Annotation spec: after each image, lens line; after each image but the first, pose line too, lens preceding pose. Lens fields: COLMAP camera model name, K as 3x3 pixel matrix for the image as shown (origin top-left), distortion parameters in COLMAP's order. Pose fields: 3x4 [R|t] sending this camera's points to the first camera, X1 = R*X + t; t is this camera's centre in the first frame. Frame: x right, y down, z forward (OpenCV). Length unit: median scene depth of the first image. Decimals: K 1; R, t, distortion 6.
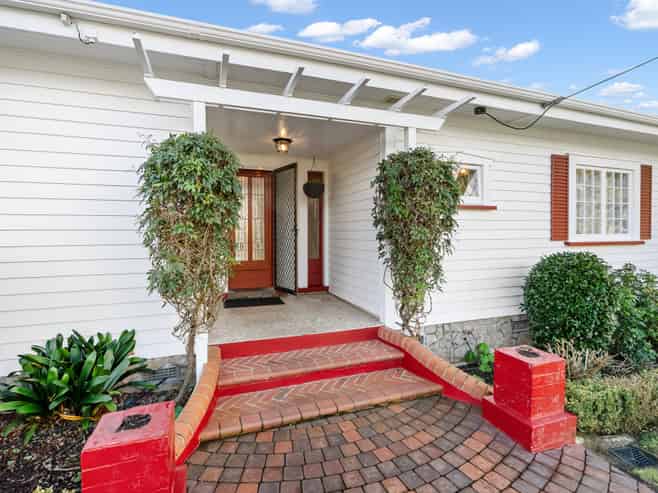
lens RADIAL K [[336.9, 0, 330.8], [0, 336.9, 244.2], [0, 0, 1]] dist [0.000042, 0.001141]
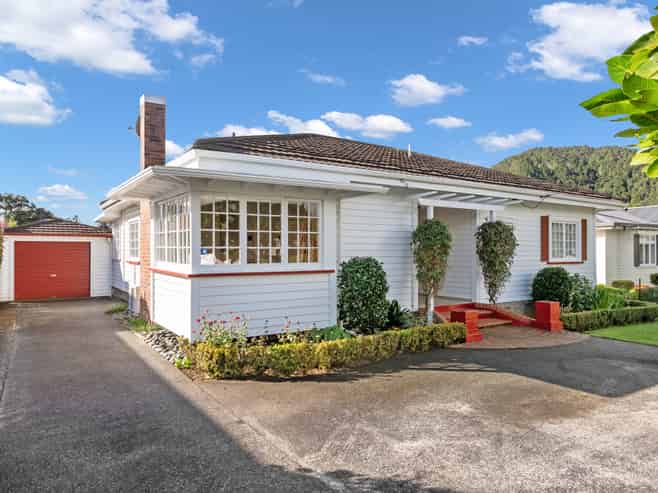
lens RADIAL K [[454.8, 0, 327.3], [0, 454.8, 248.1], [0, 0, 1]] dist [0.005755, 0.000195]
pose [[0.973855, 0.013270, 0.226784, -1.154237], [-0.005784, 0.999417, -0.033640, 0.008906], [-0.227098, 0.031449, 0.973364, -1.279565]]
